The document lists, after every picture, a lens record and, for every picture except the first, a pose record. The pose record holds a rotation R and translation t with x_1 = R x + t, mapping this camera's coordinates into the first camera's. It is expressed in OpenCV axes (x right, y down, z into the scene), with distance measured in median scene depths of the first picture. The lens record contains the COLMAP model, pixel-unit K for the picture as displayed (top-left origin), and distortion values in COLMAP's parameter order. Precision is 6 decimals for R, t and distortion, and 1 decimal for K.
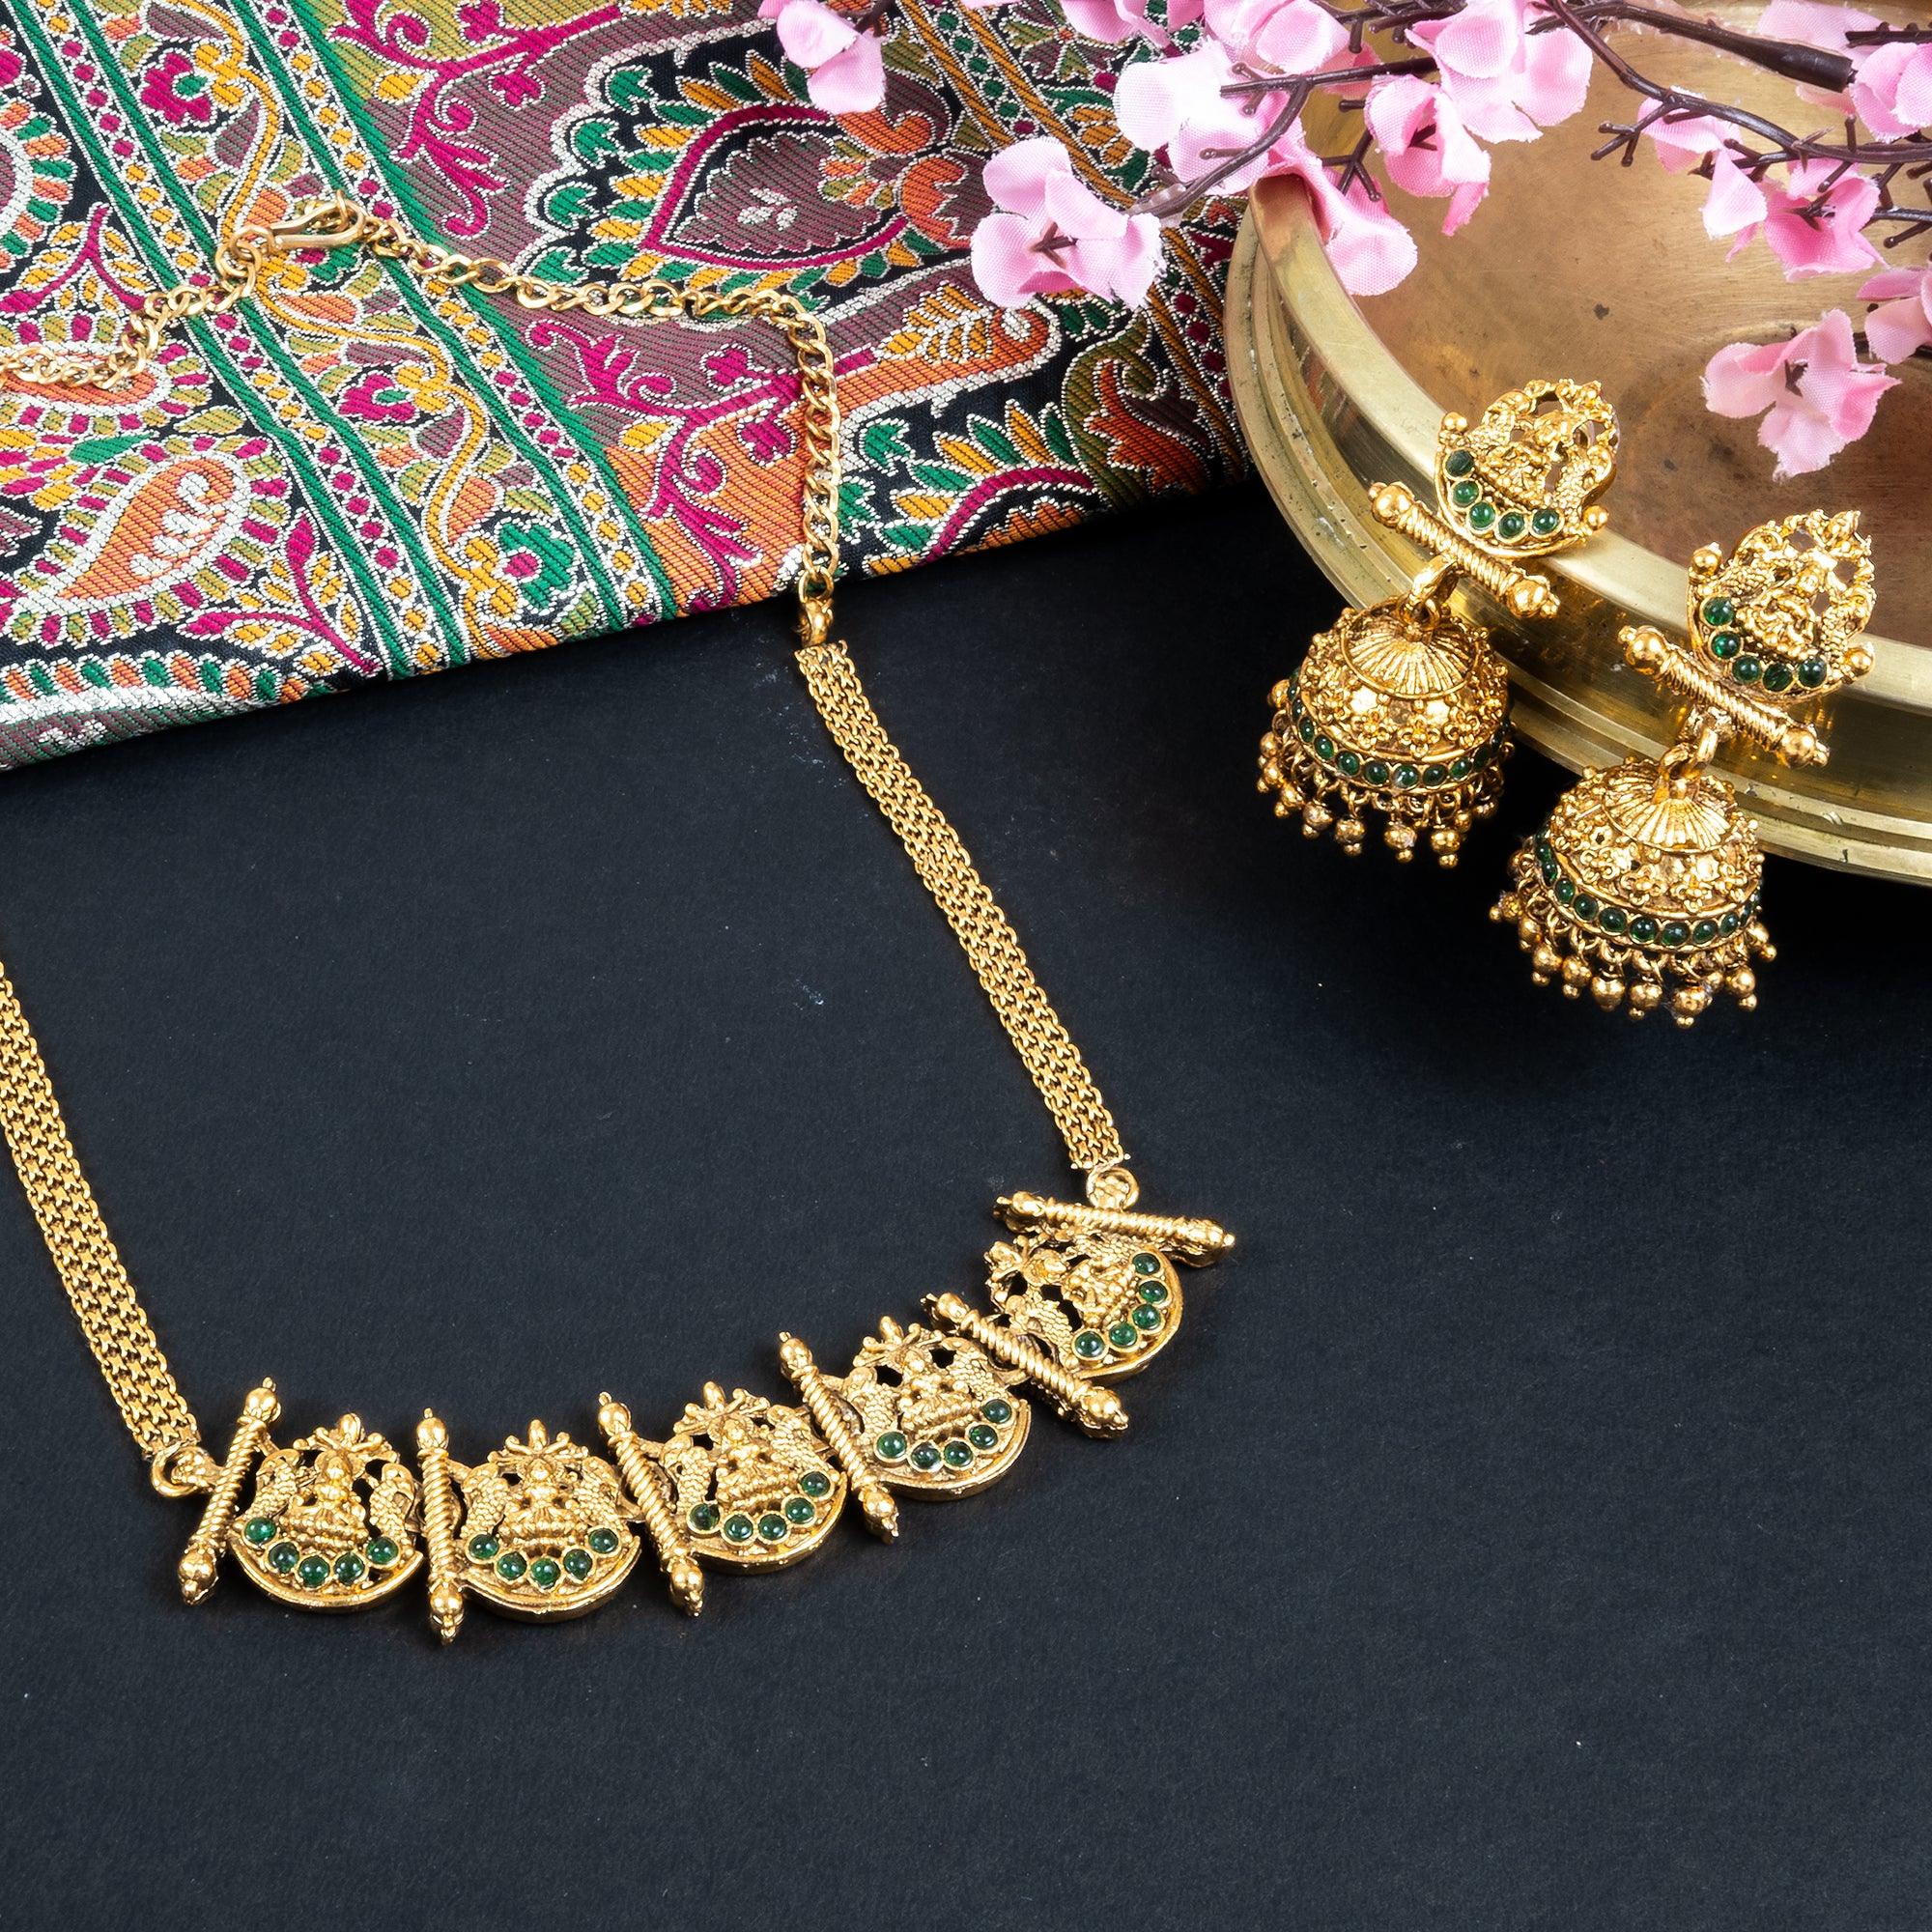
lens RADIAL K [[3989.3, 0, 966.0], [0, 3989.3, 966.0], [0, 0, 1]] dist [0.019555, -0.045387]
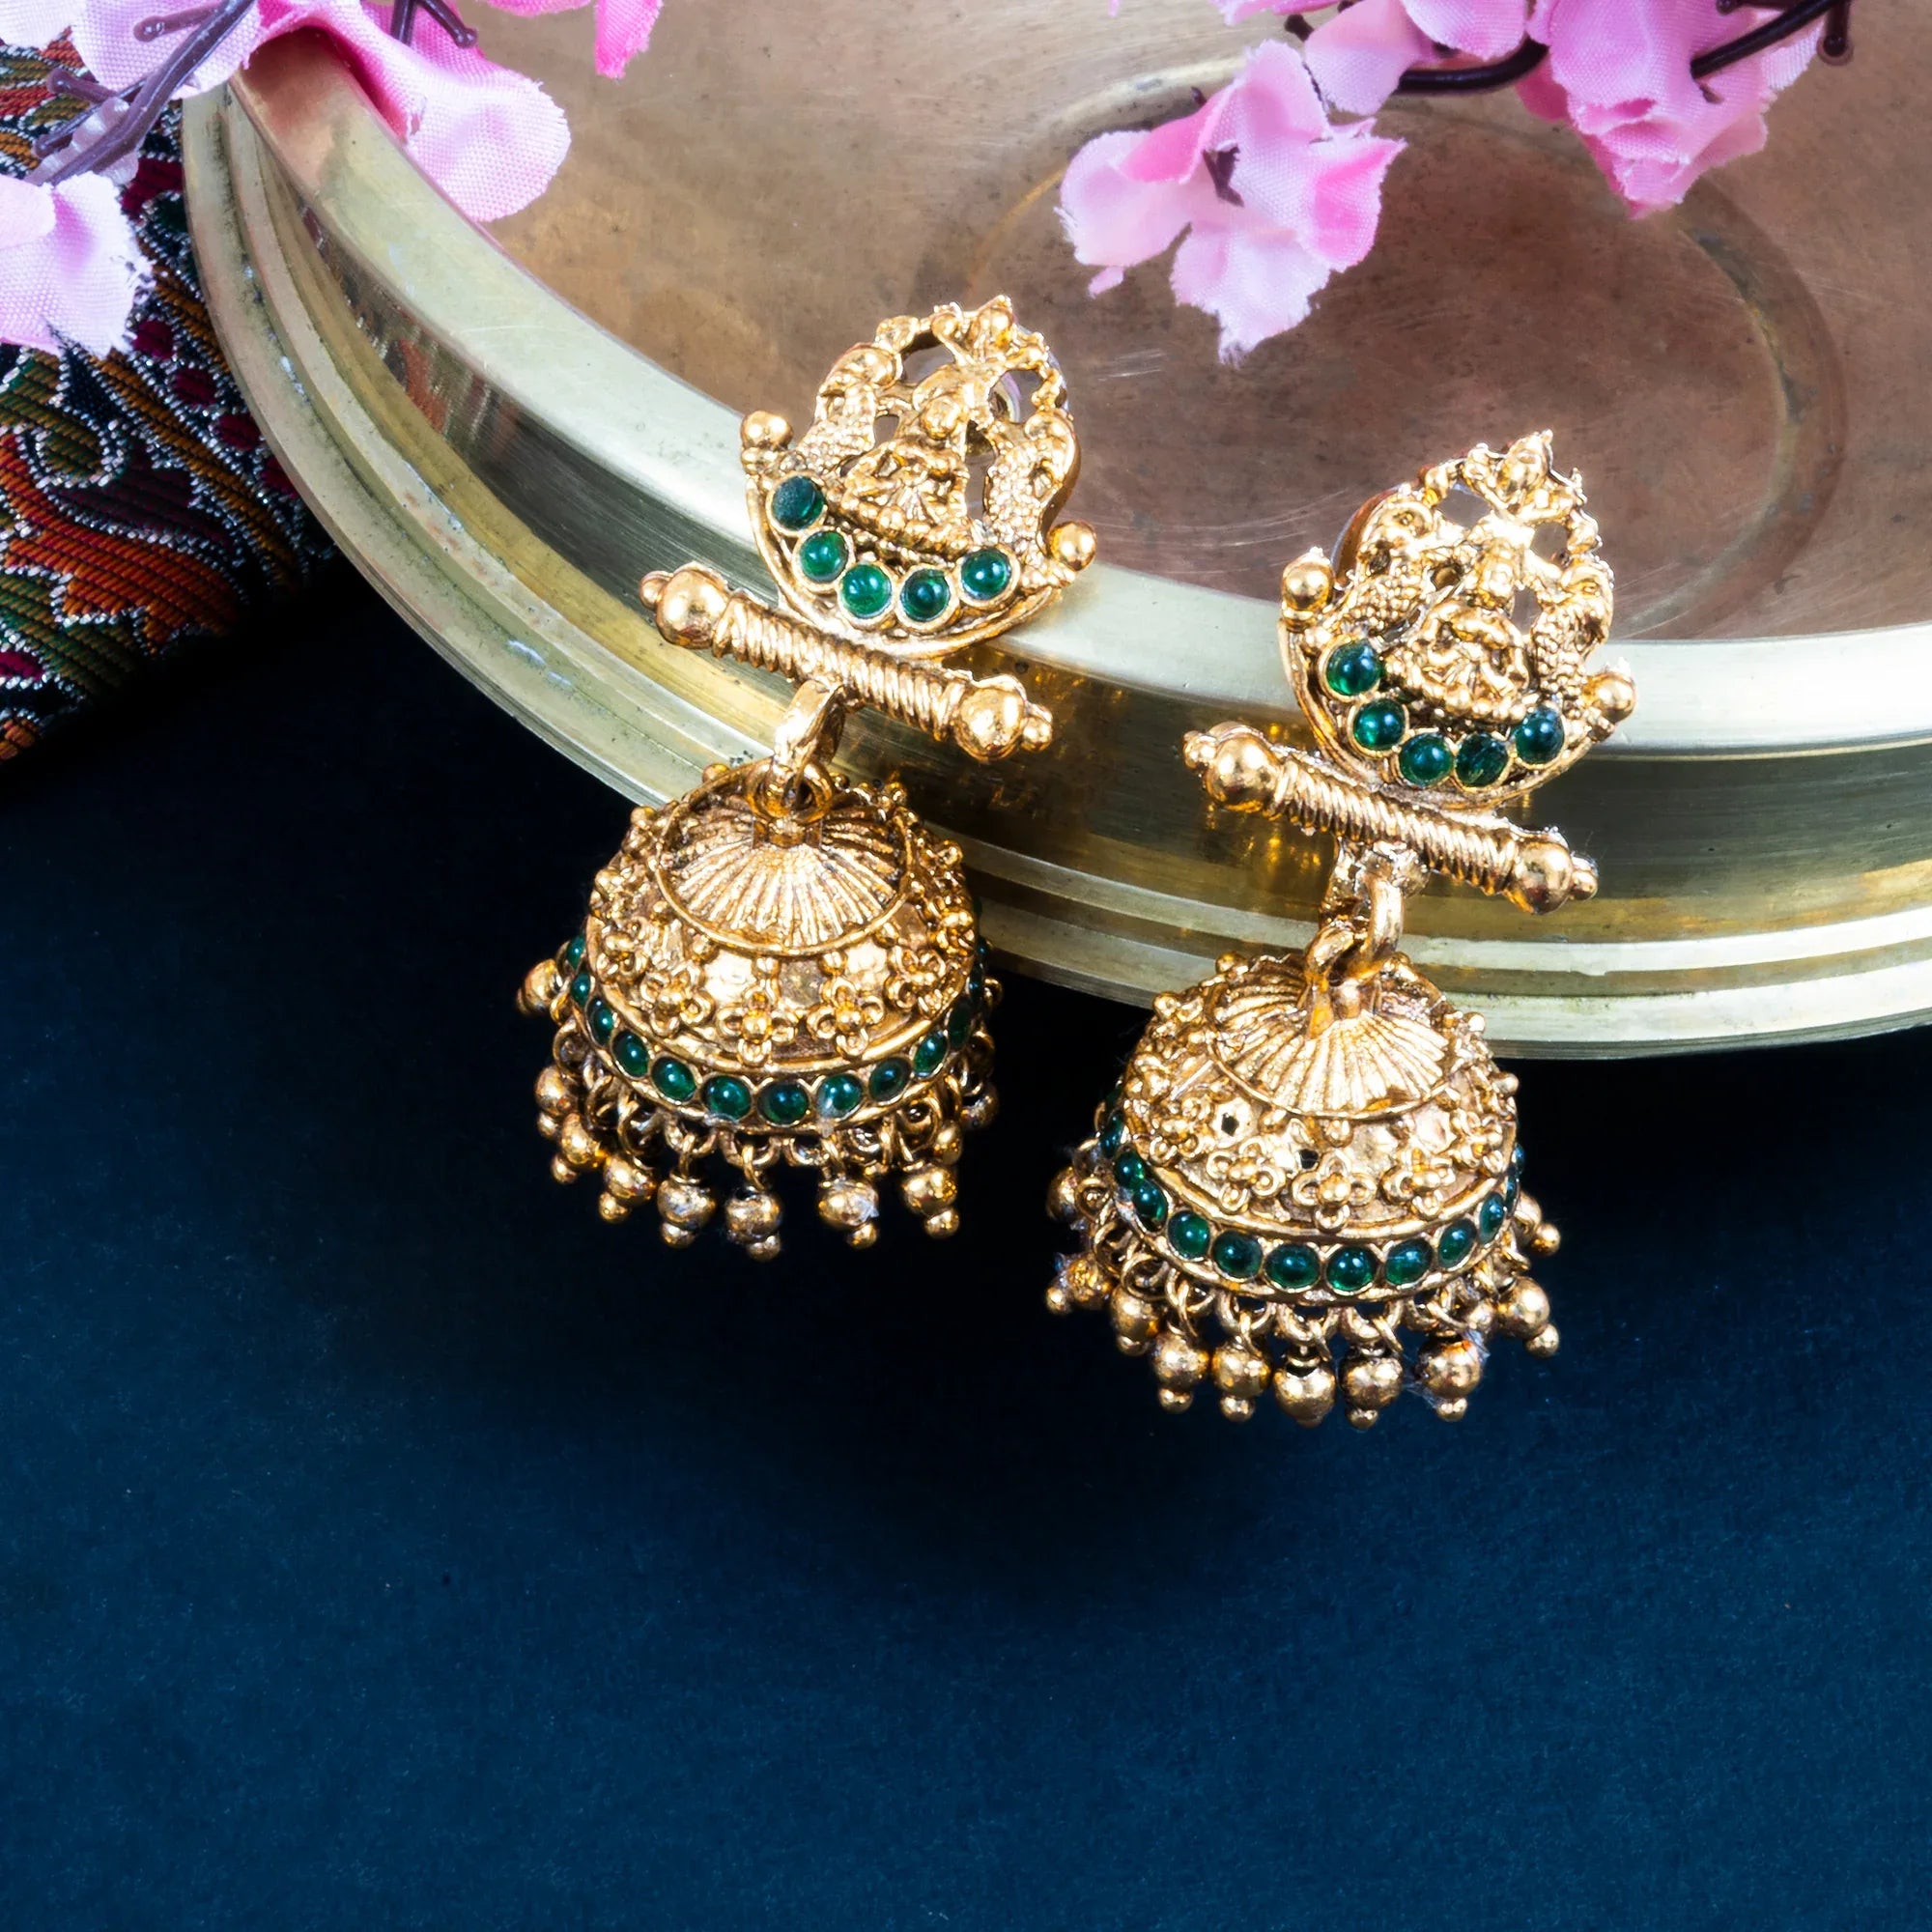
lens RADIAL K [[6518.5, 0, 966.0], [0, 6518.5, 966.0], [0, 0, 1]] dist [-0.043748, -0.437837]
pose [[0.940090, -0.248426, 0.233485, -0.072876], [0.251306, 0.967743, 0.017824, -0.076380], [-0.230382, 0.041920, 0.972197, 0.155860]]
